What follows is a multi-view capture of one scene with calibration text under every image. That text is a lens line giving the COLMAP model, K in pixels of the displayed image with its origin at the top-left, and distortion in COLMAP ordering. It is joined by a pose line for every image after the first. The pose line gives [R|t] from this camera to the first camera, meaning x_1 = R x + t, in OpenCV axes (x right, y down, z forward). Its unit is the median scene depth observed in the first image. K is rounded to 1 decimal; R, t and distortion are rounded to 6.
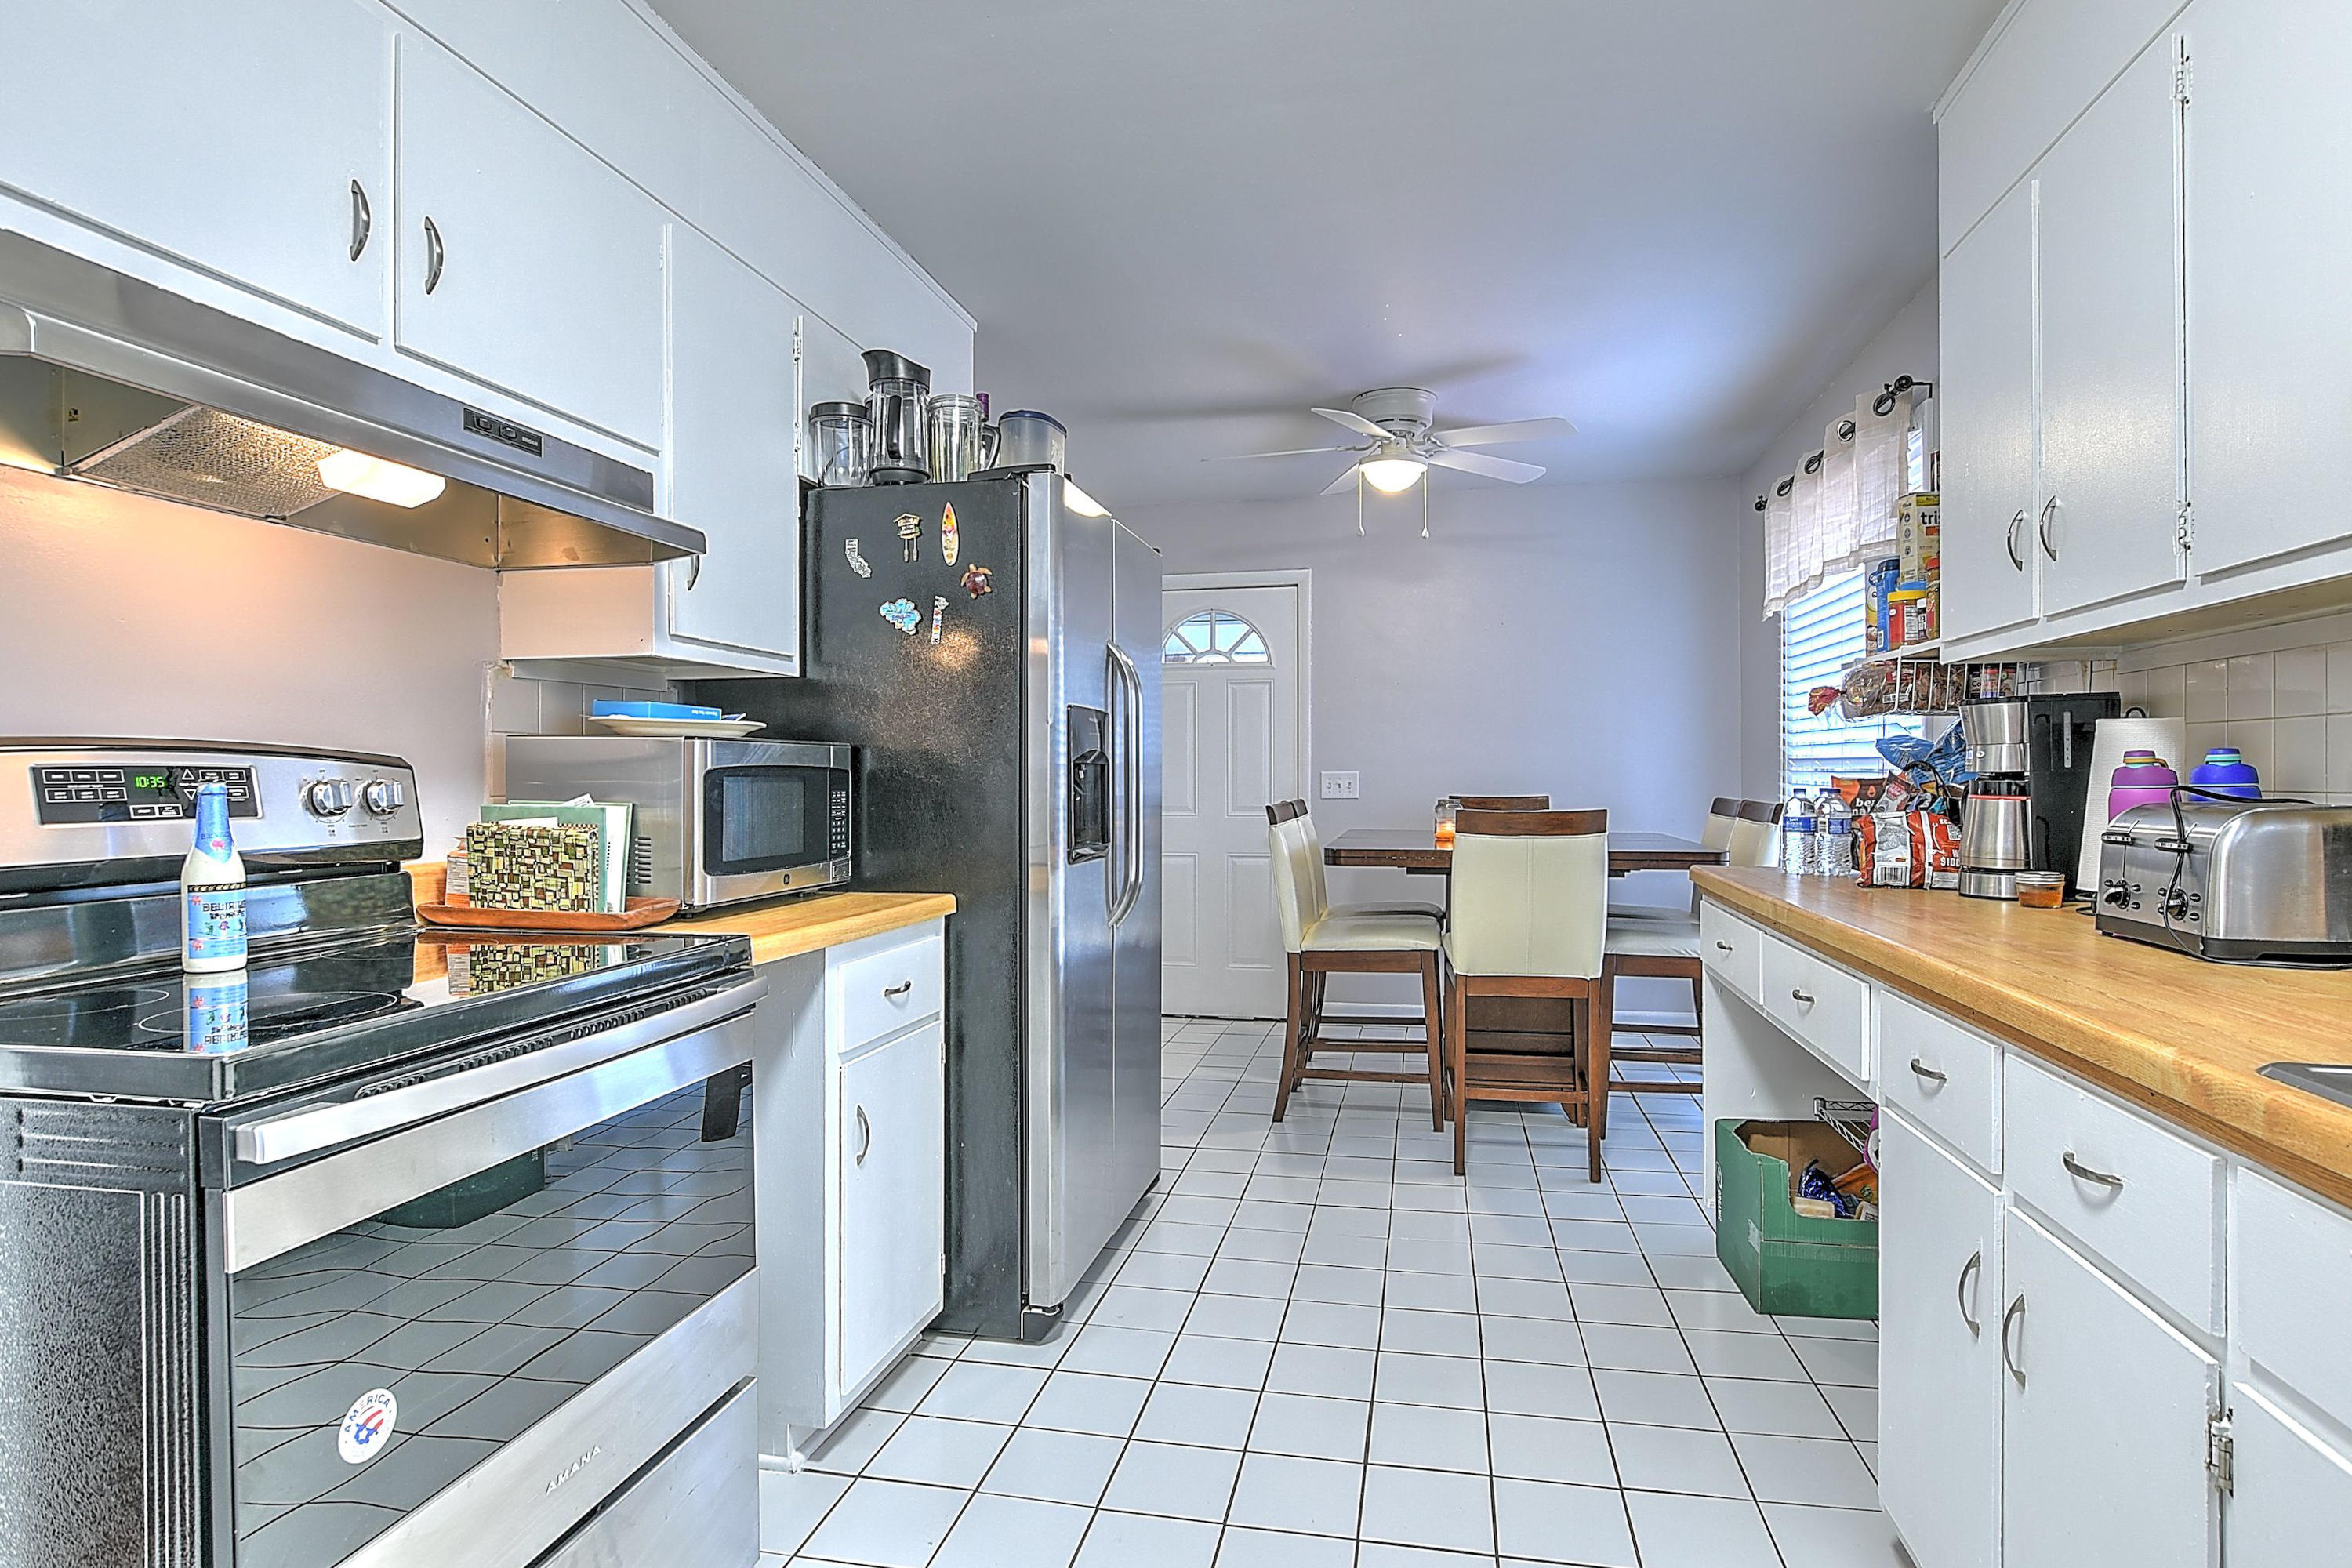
lens RADIAL K [[1200.6, 0, 1206.8], [0, 1200.6, 771.1], [0, 0, 1]] dist [-0.004038, -0.001620]
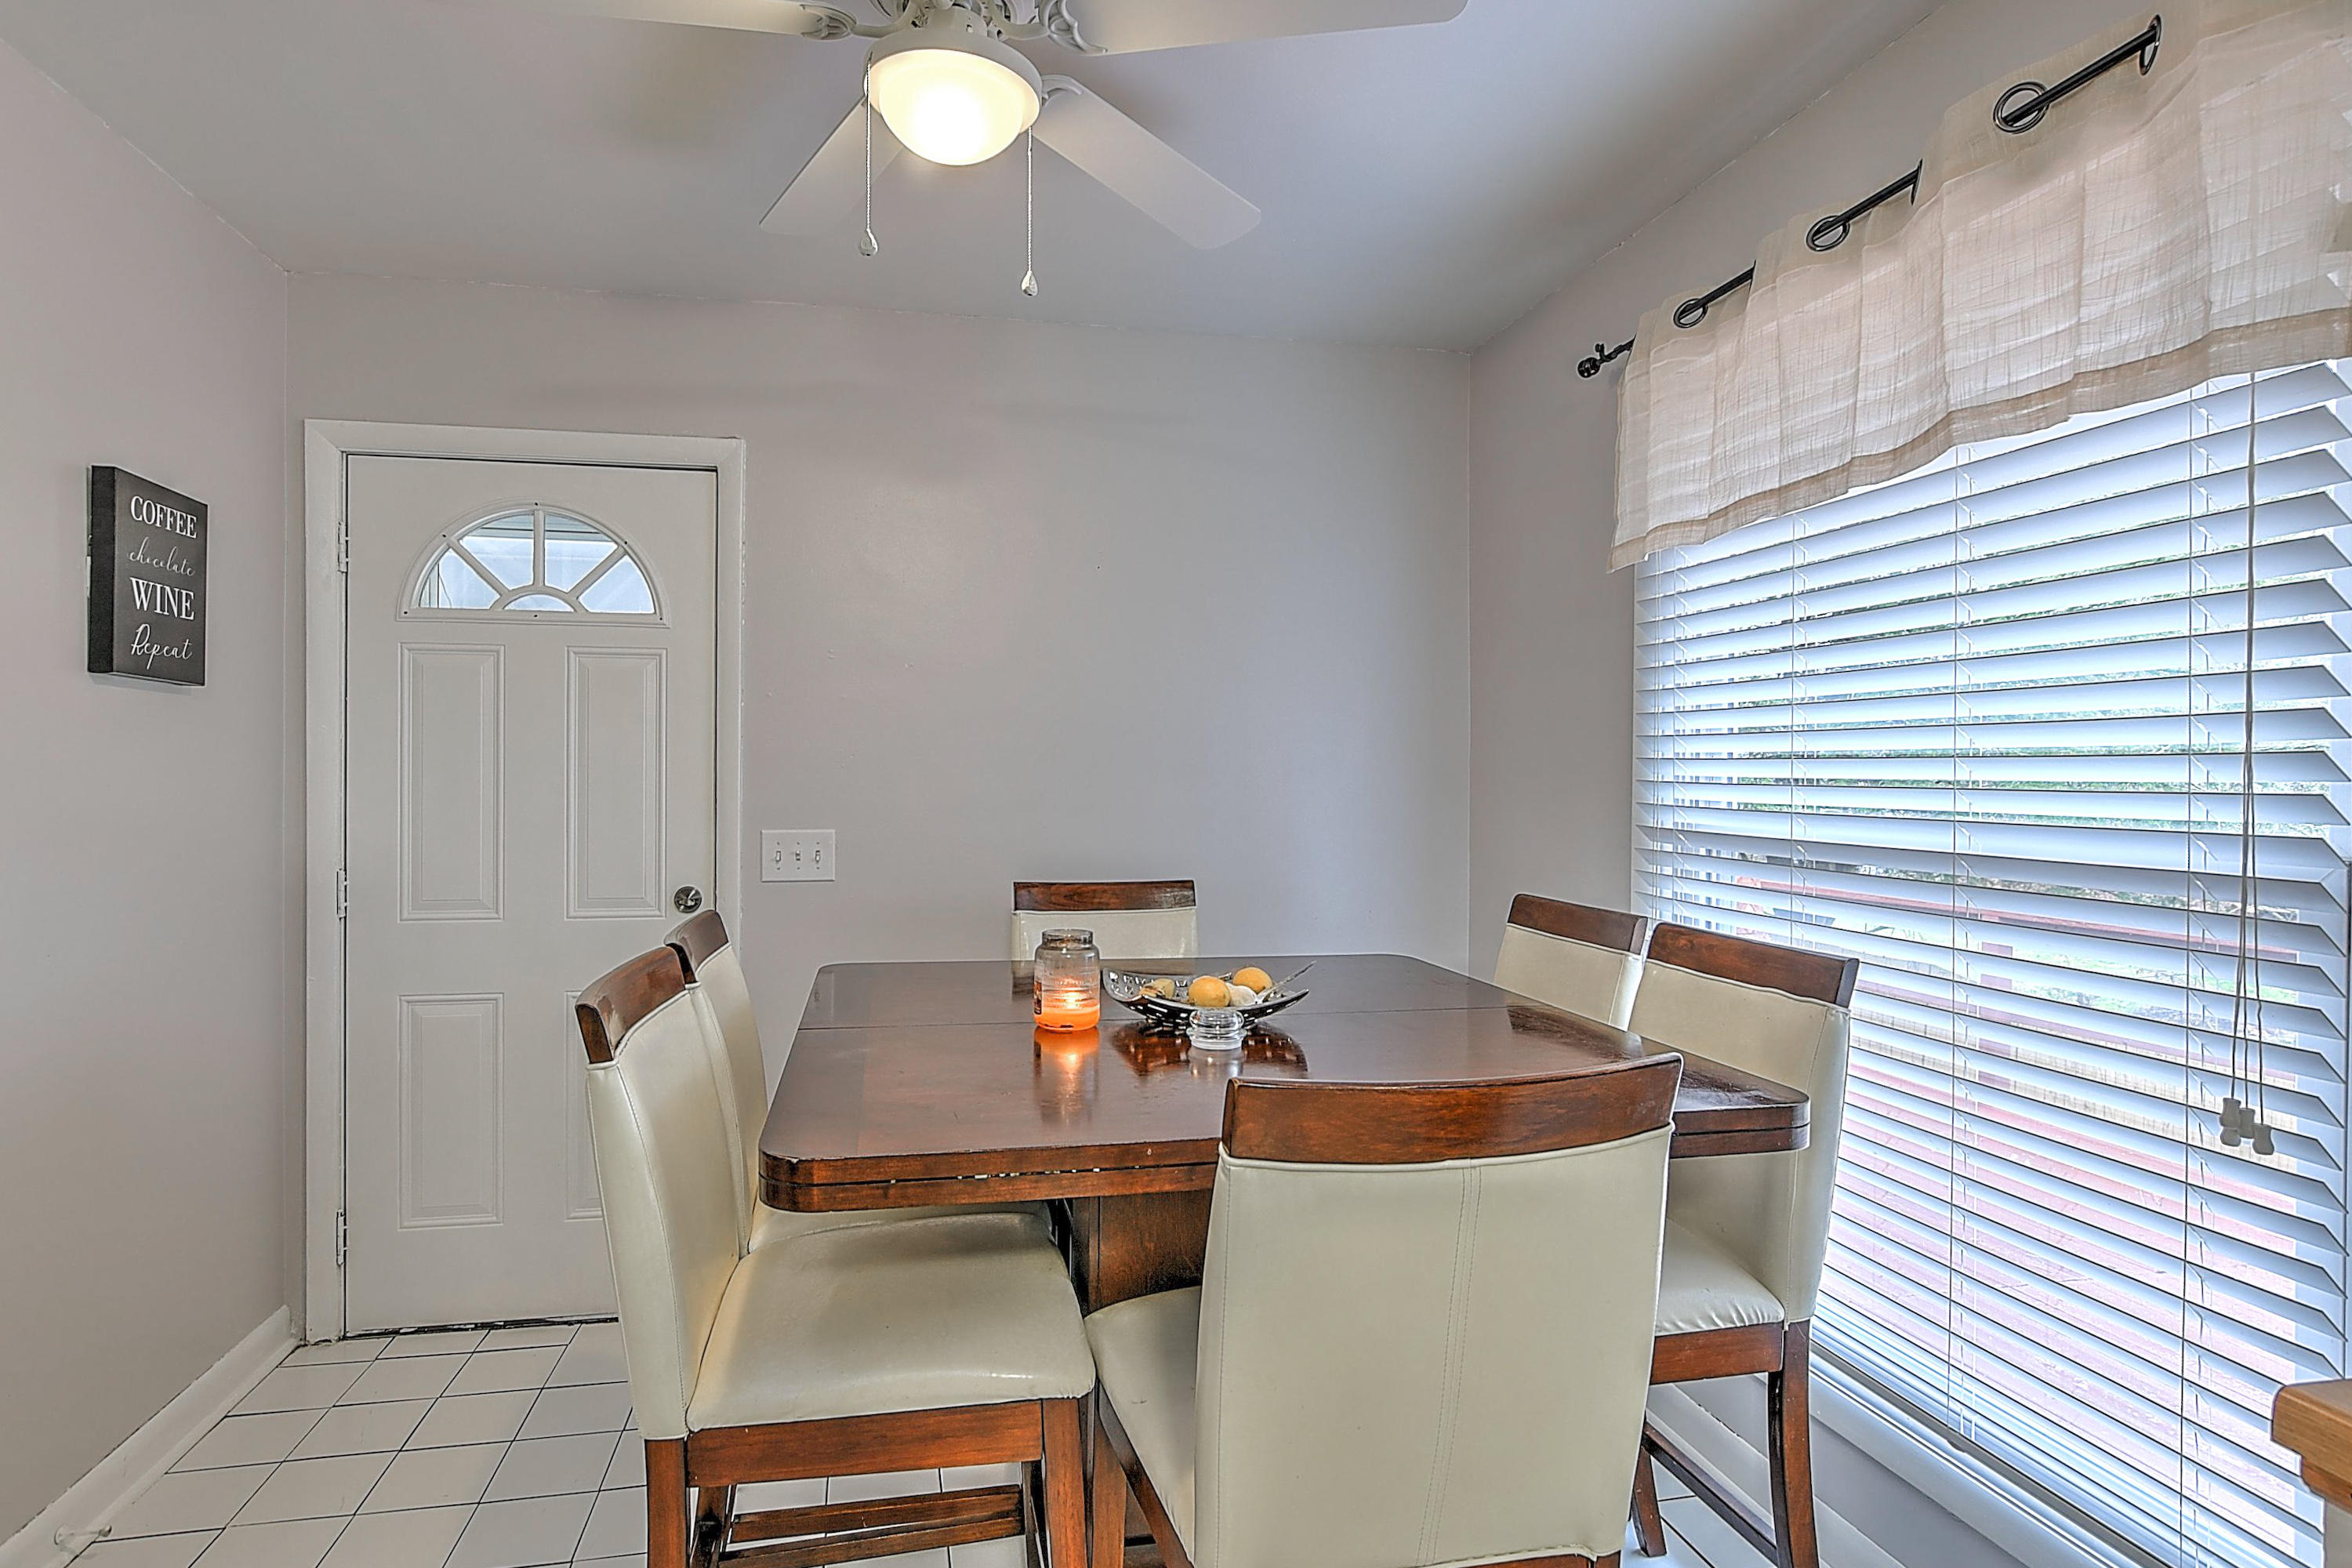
lens RADIAL K [[1200.6, 0, 1127.0], [0, 1200.6, 787.3], [0, 0, 1]] dist [-0.004038, -0.001620]
pose [[0.927149, 0.003584, 0.374675, 0.108998], [-0.008413, 0.999901, 0.011253, -0.058879], [-0.374598, -0.013585, 0.927088, 1.061552]]
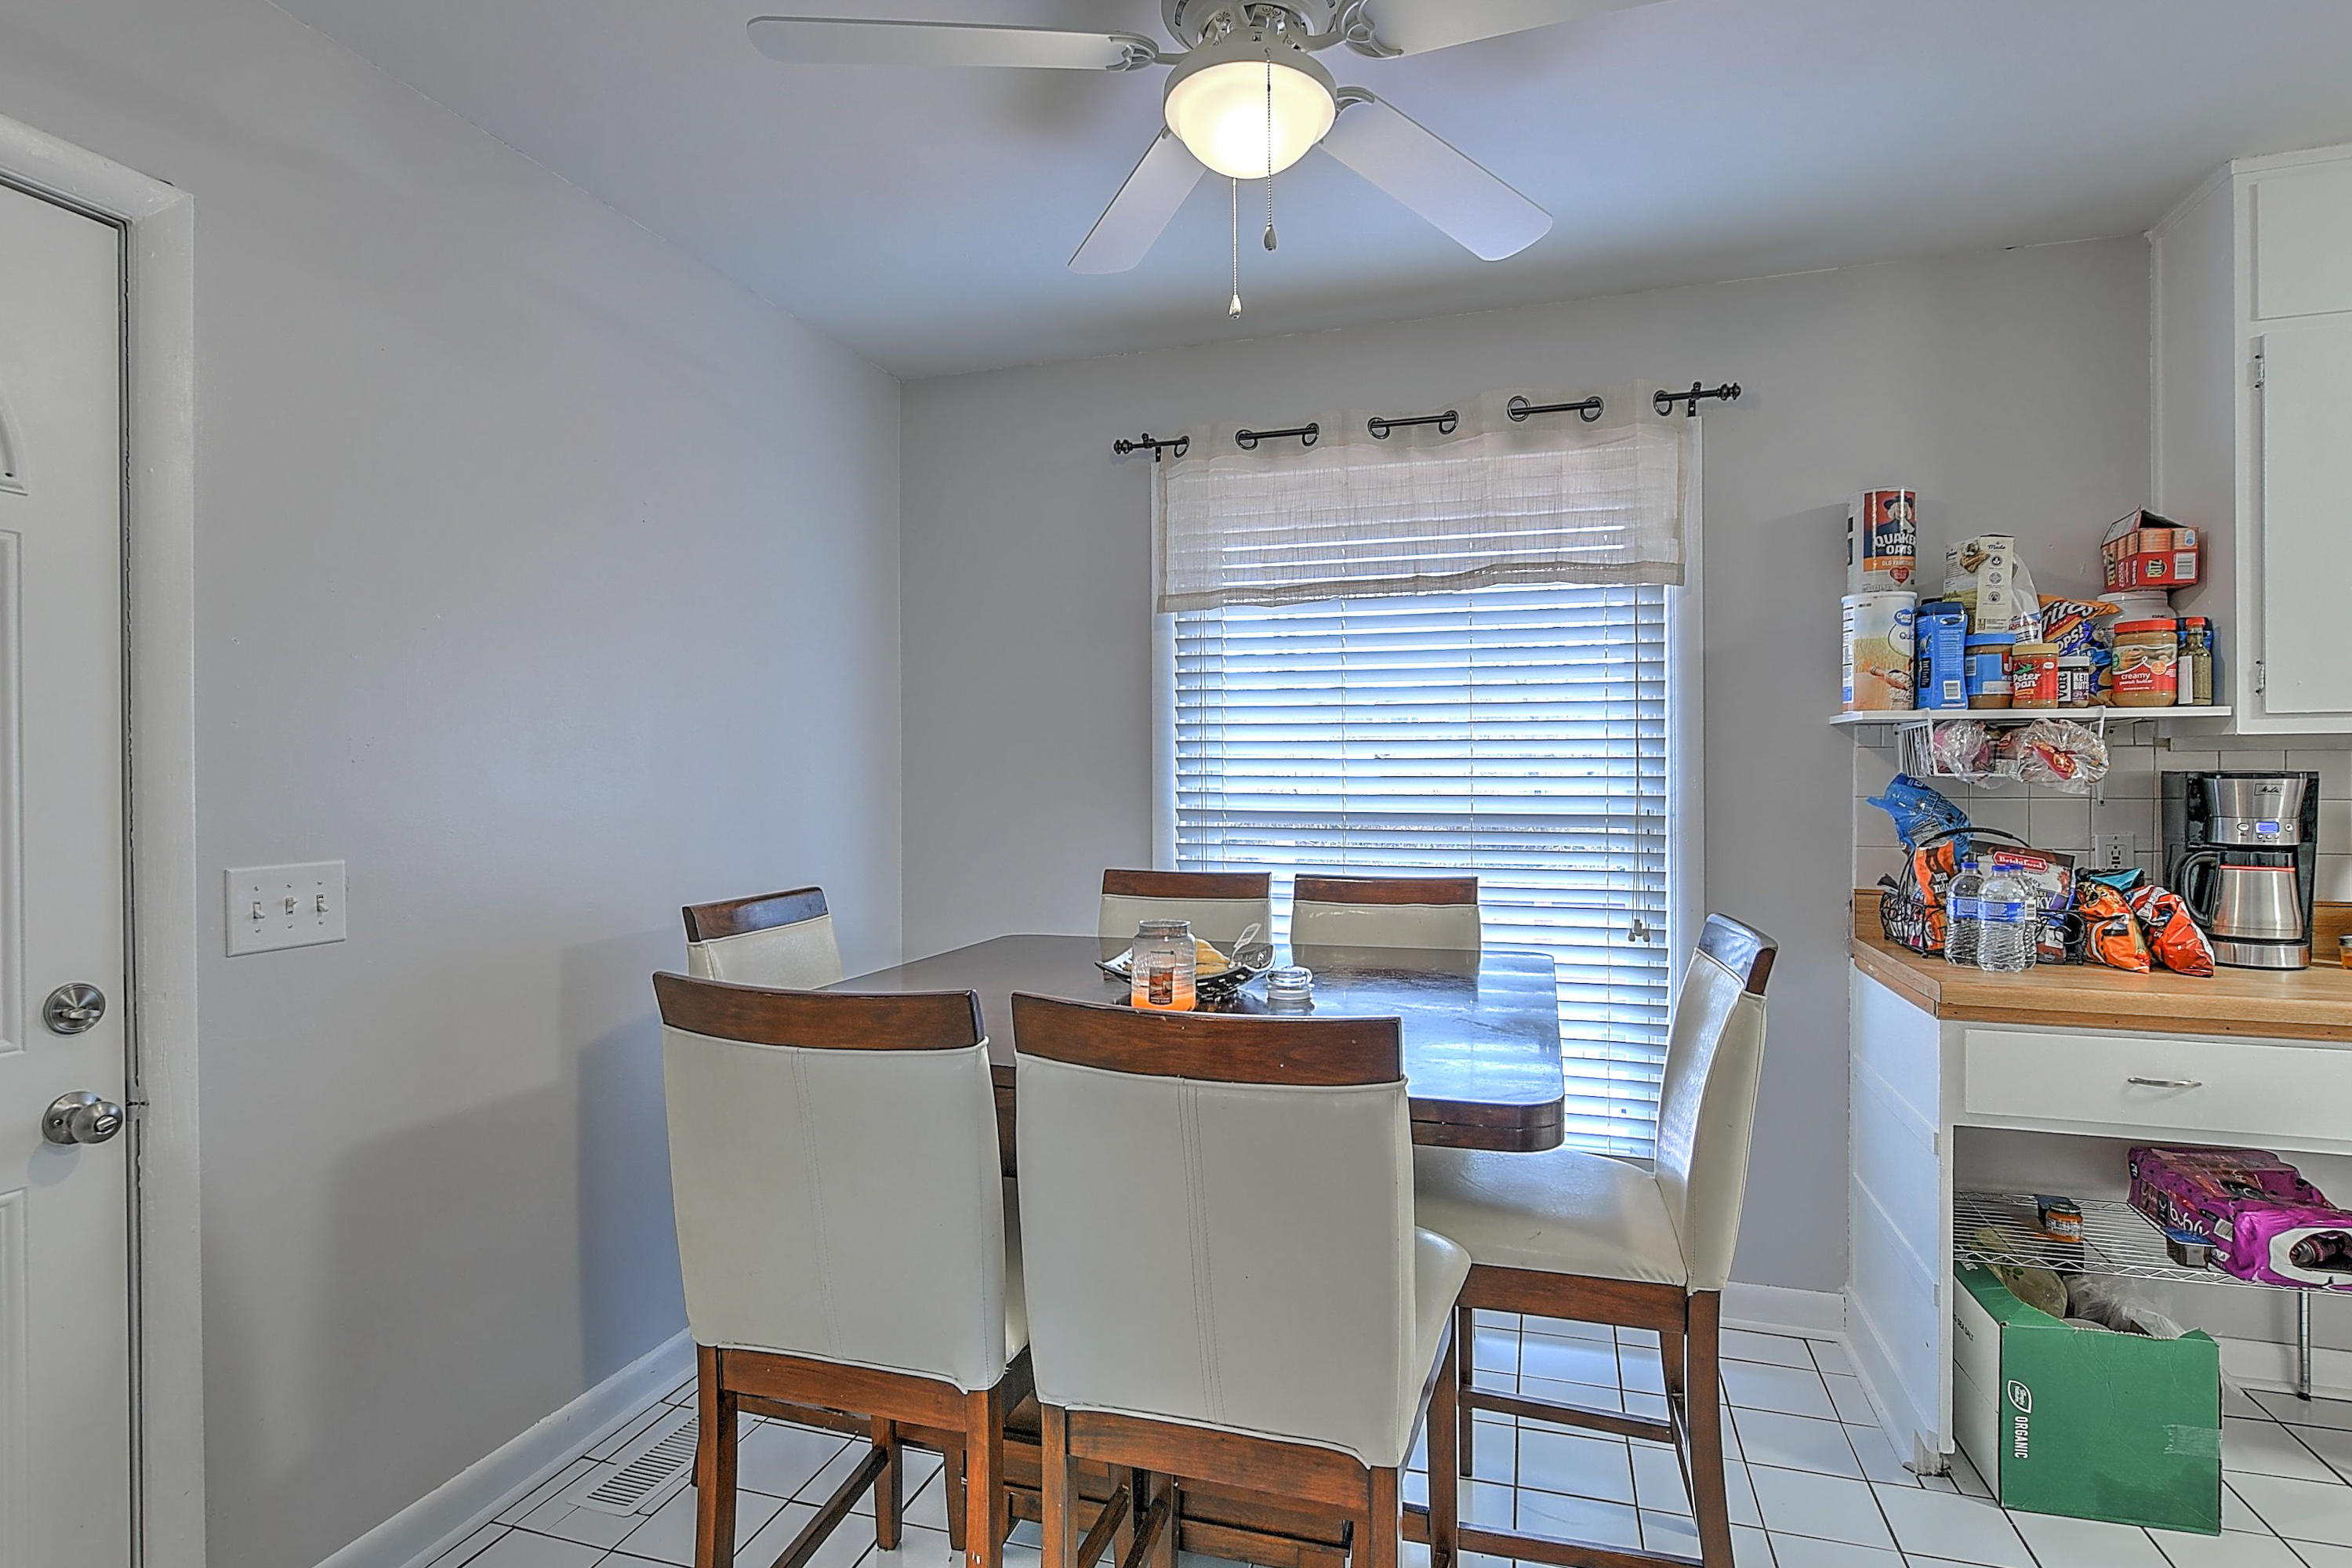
lens RADIAL K [[1200.6, 0, 1175.3], [0, 1200.6, 782.0], [0, 0, 1]] dist [-0.004038, -0.001620]
pose [[0.108990, -0.000594, 0.994043, -0.430132], [0.000517, 1.000000, 0.000540, -0.049992], [-0.994043, 0.000455, 0.108990, 1.692358]]
